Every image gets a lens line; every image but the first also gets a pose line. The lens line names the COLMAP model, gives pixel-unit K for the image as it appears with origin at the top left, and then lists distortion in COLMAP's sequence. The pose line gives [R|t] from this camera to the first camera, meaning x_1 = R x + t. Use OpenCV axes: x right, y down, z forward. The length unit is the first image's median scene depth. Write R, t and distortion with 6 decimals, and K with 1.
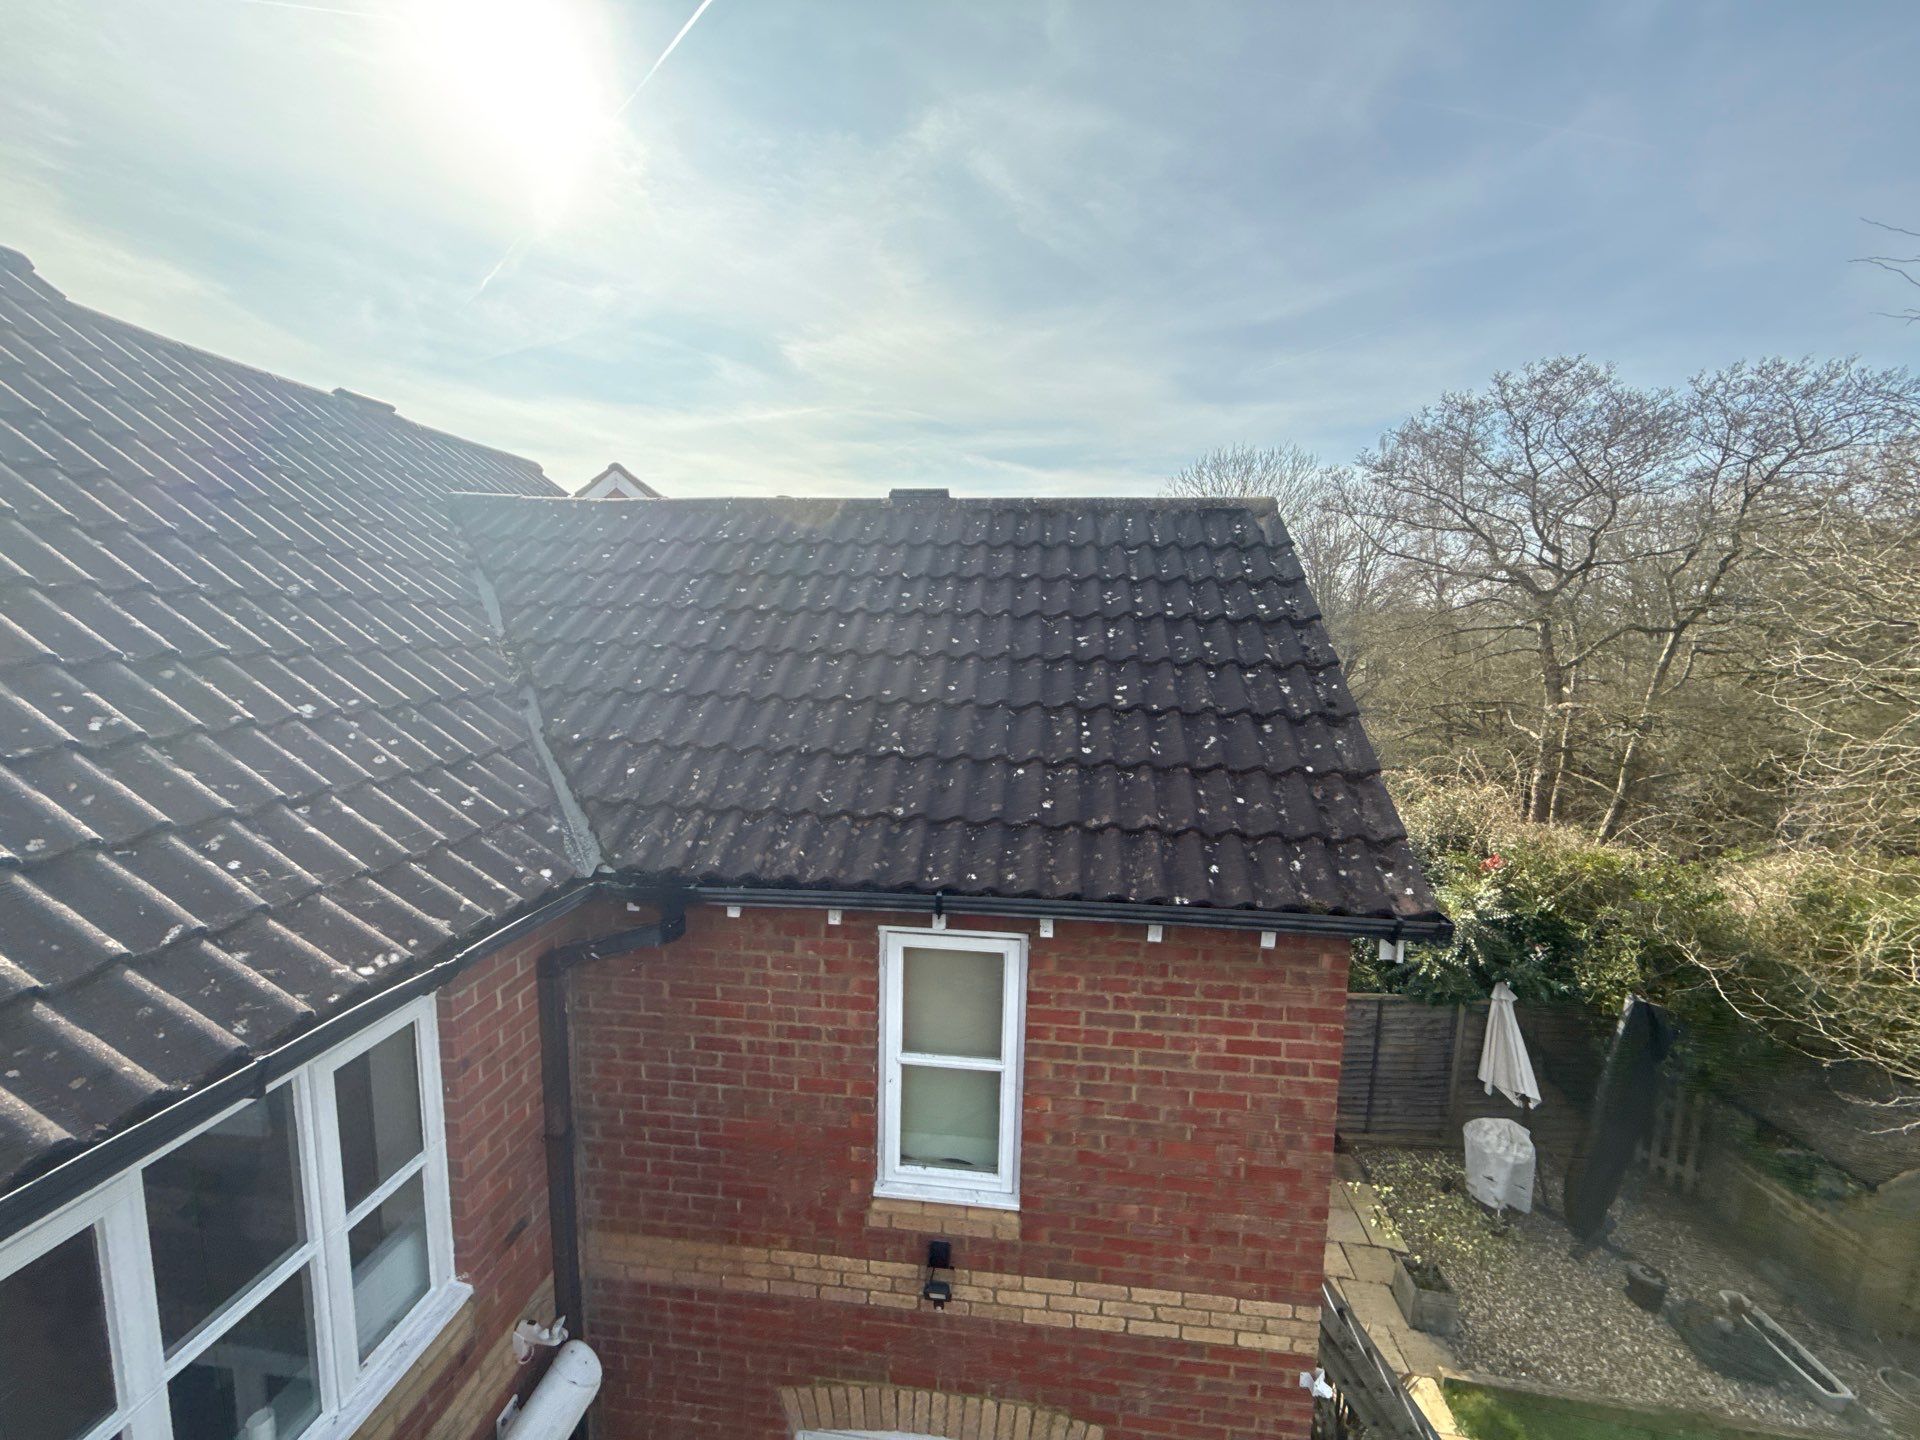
lens RADIAL K [[747.6, 0, 965.5], [0, 747.6, 729.7], [0, 0, 1]] dist [-0.000230, 0.000115]
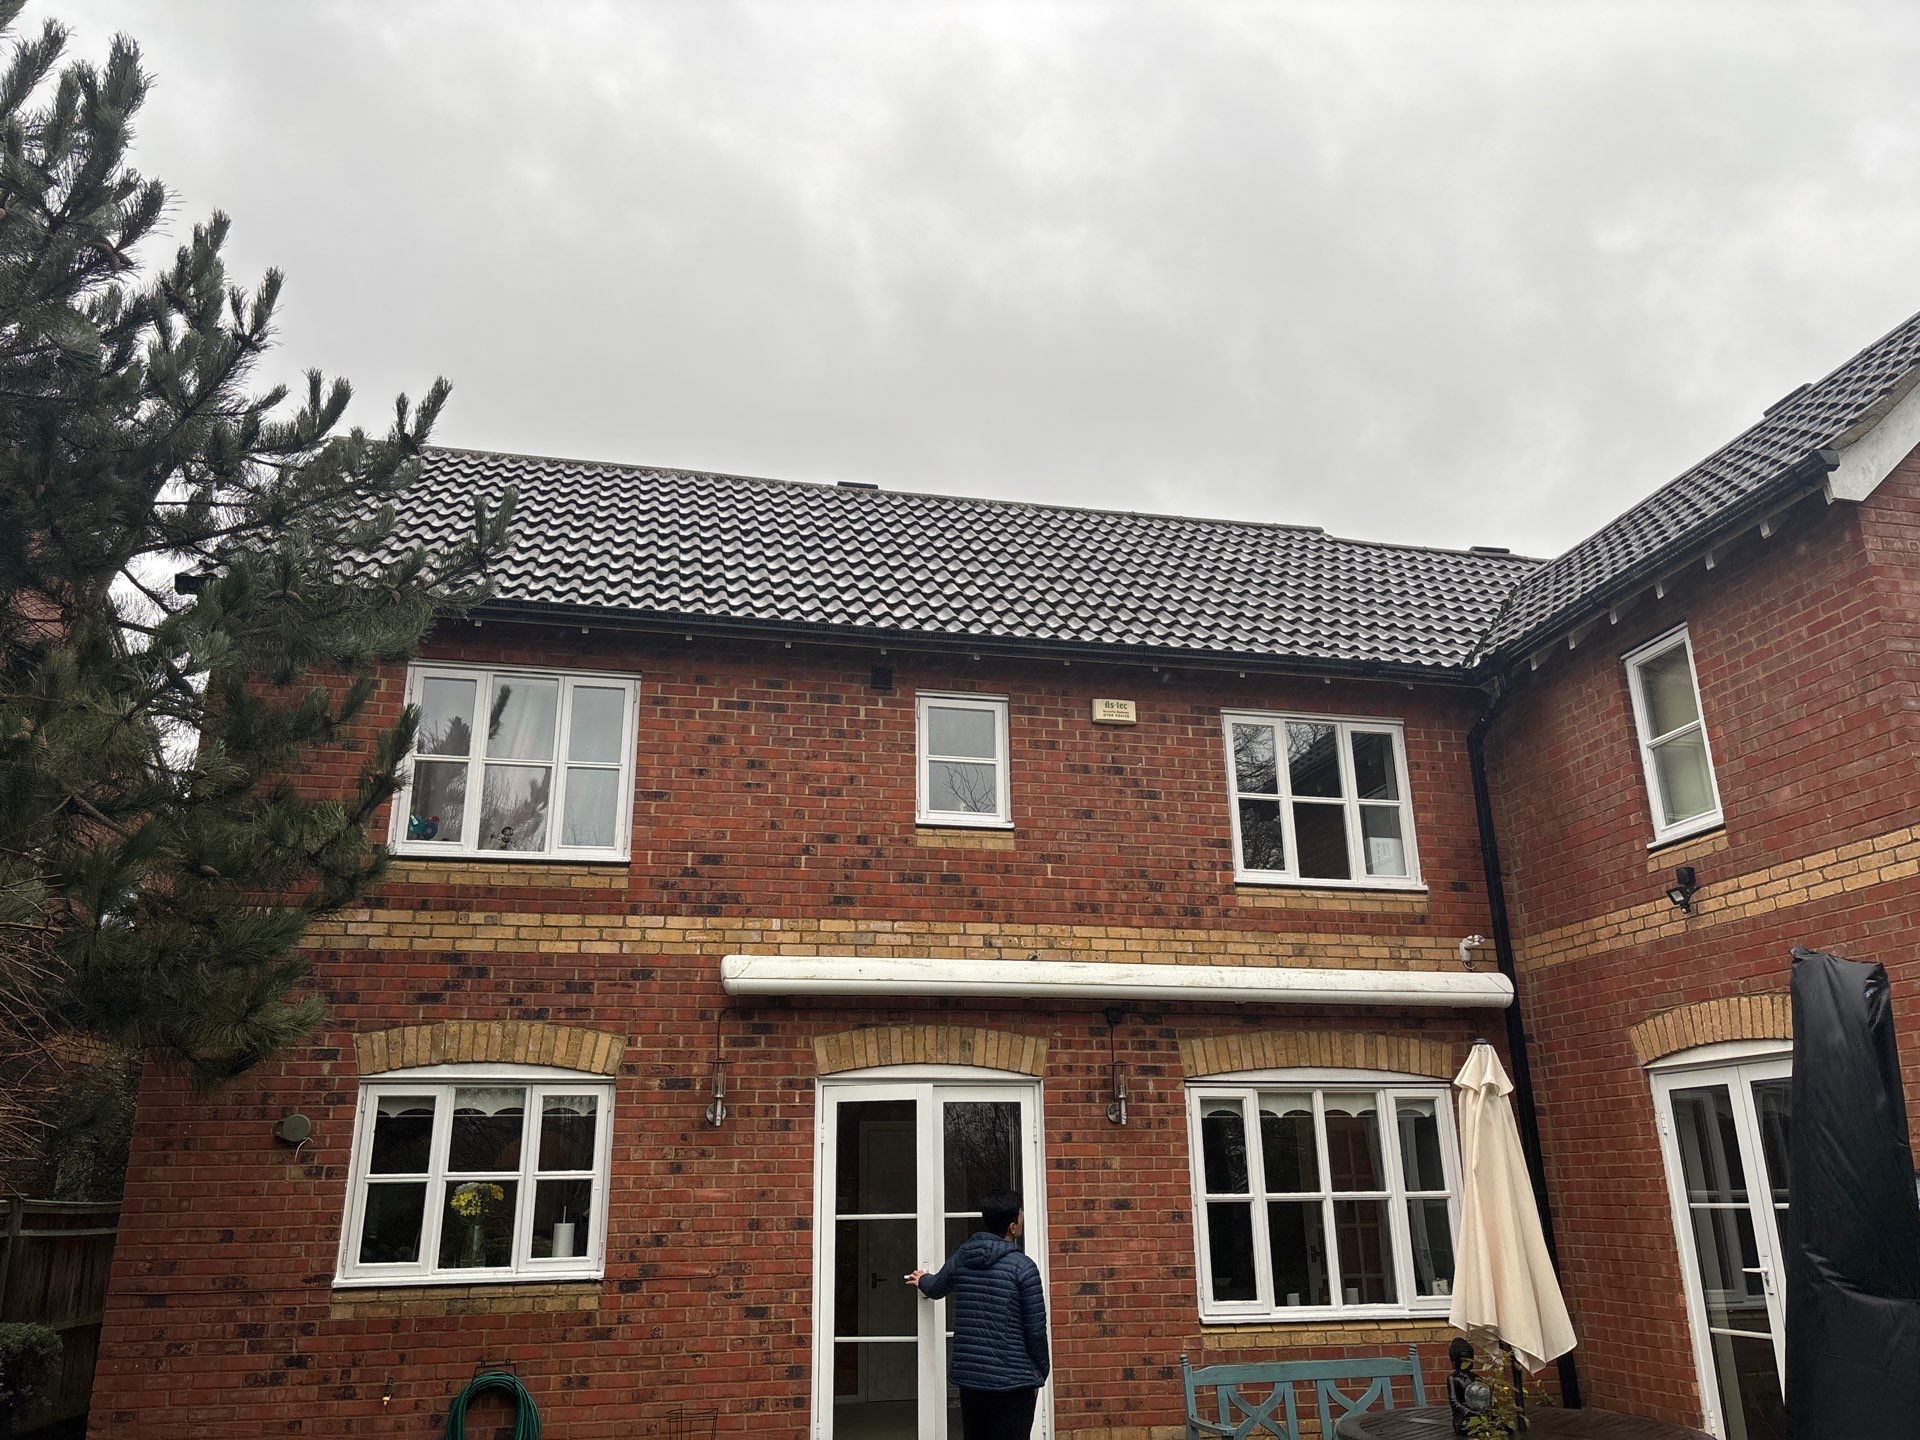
lens RADIAL K [[1423.9, 0, 958.3], [0, 1423.9, 705.5], [0, 0, 1]] dist [0.026555, -0.028078]
pose [[0.314499, -0.325278, -0.891787, 1.898237], [-0.091428, 0.924710, -0.369529, 1.469266], [0.944845, 0.197751, 0.261081, -0.919874]]
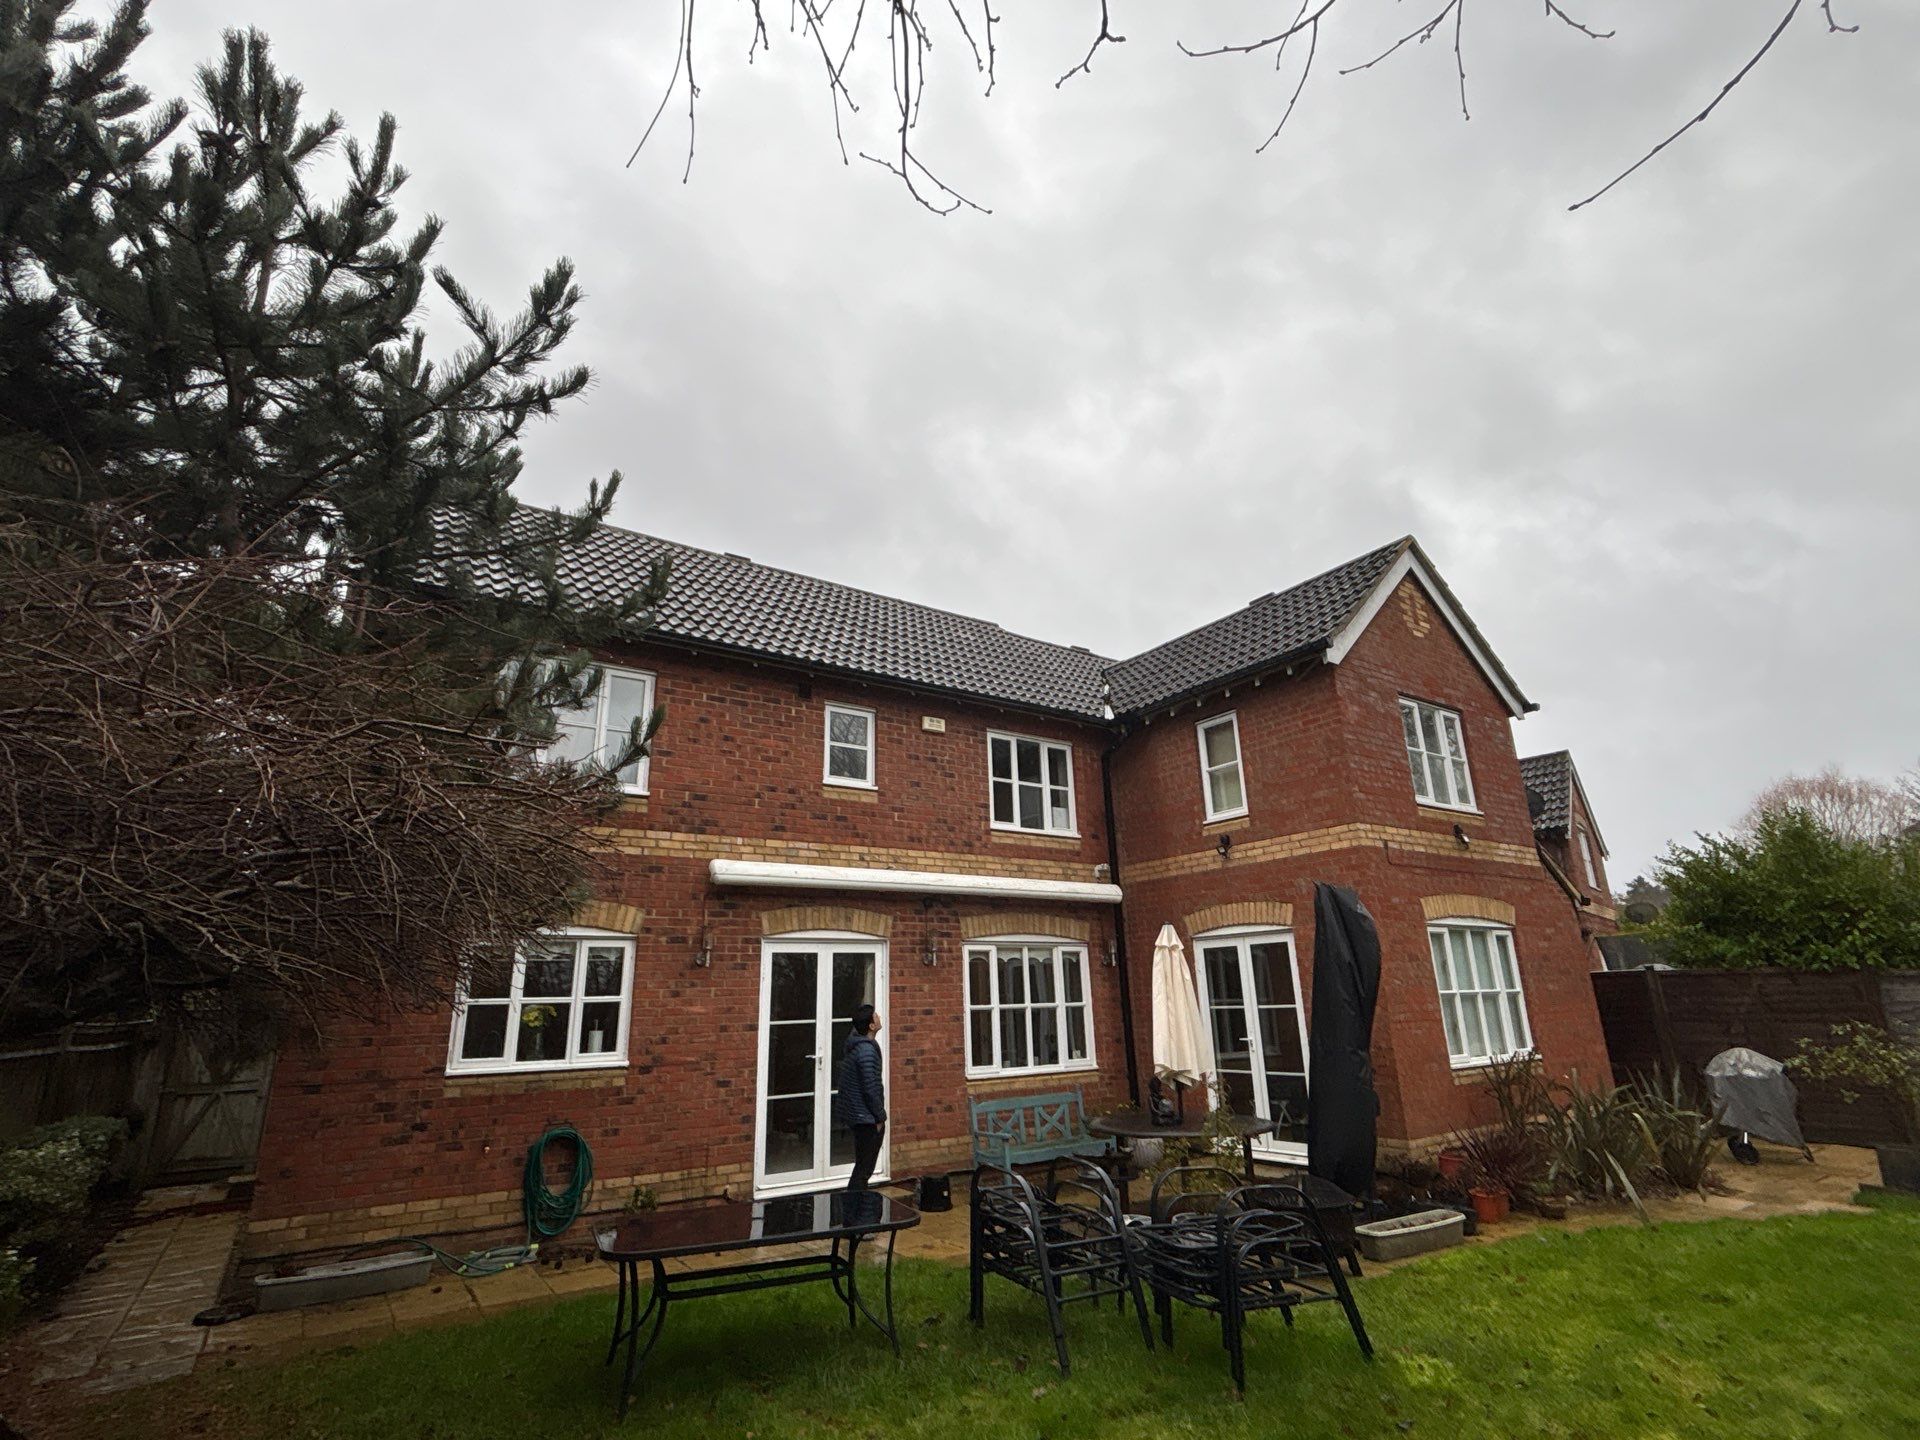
lens RADIAL K [[908.3, 0, 950.6], [0, 908.3, 710.6], [0, 0, 1]] dist [-0.007310, -0.002016]
pose [[0.637974, -0.265743, -0.722752, 1.727889], [-0.052812, 0.921259, -0.385347, 1.541309], [0.768245, 0.284011, 0.573705, -1.629068]]
